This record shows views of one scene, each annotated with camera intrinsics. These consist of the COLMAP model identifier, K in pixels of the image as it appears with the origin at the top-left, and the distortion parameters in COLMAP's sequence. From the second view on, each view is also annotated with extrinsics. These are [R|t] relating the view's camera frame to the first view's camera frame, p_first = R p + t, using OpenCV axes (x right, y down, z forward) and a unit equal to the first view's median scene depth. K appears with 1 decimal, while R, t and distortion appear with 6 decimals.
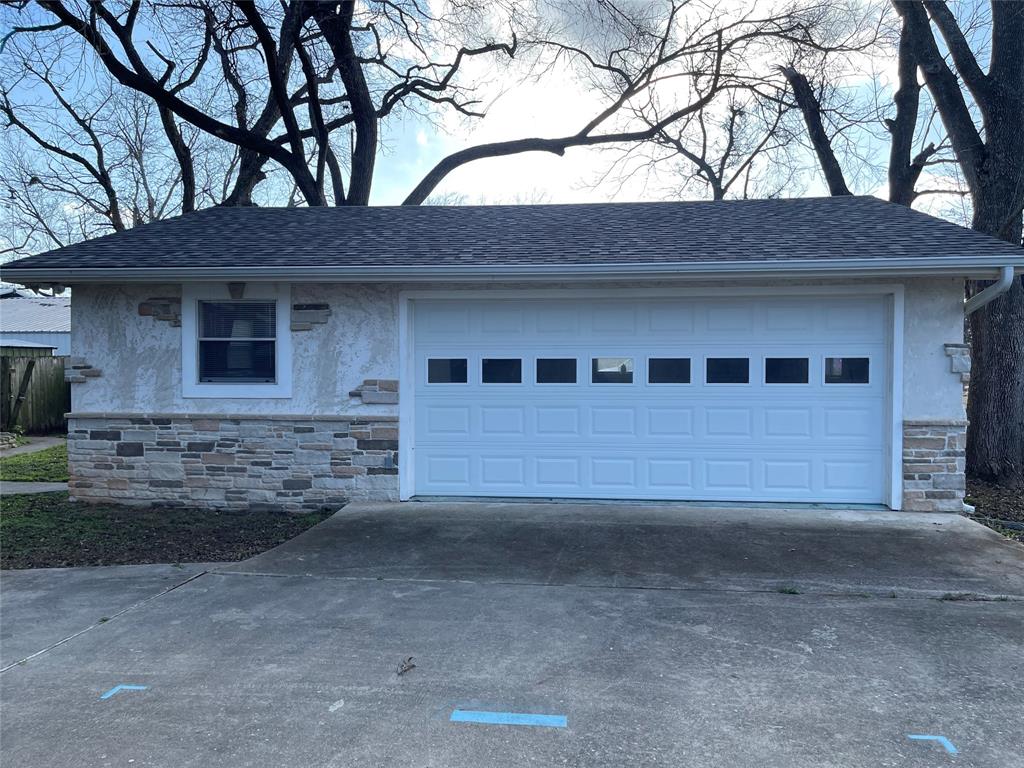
lens RADIAL K [[761.3, 0, 512.0], [0, 761.3, 384.0], [0, 0, 1]] dist [0.081829, -0.131889]
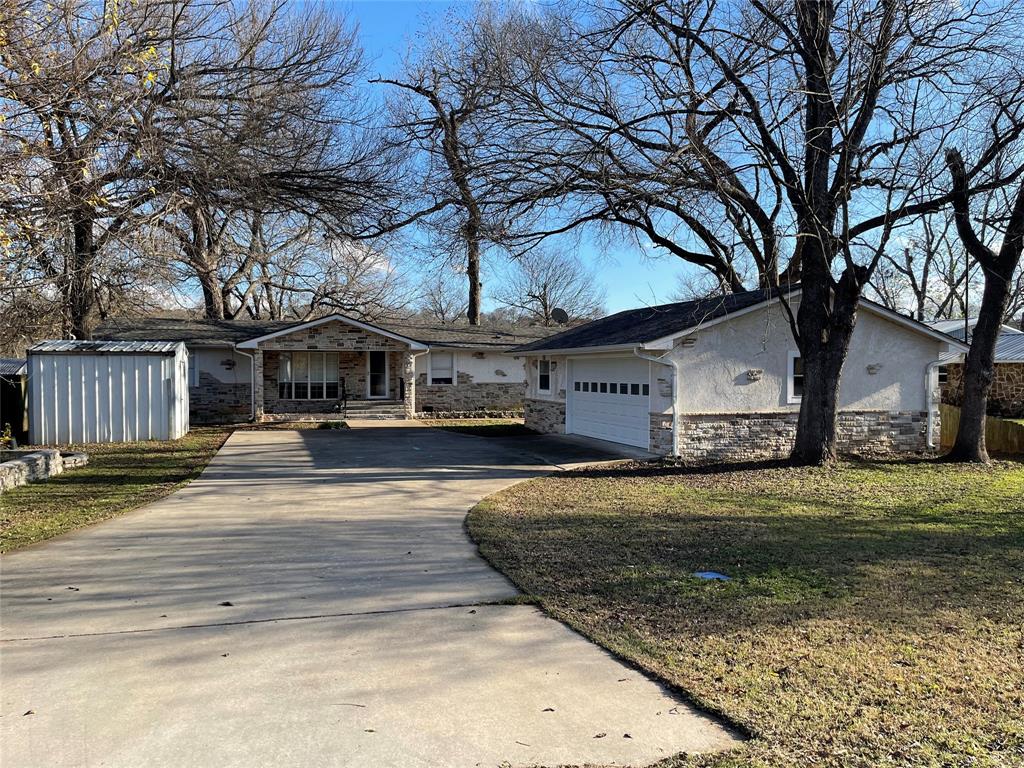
lens RADIAL K [[761.3, 0, 512.0], [0, 761.3, 384.0], [0, 0, 1]] dist [0.081829, -0.131889]
pose [[0.401457, 0.017056, -0.915719, 2.213493], [-0.030908, 0.999509, 0.005066, -0.031852], [0.915356, 0.026270, 0.401787, -0.257427]]
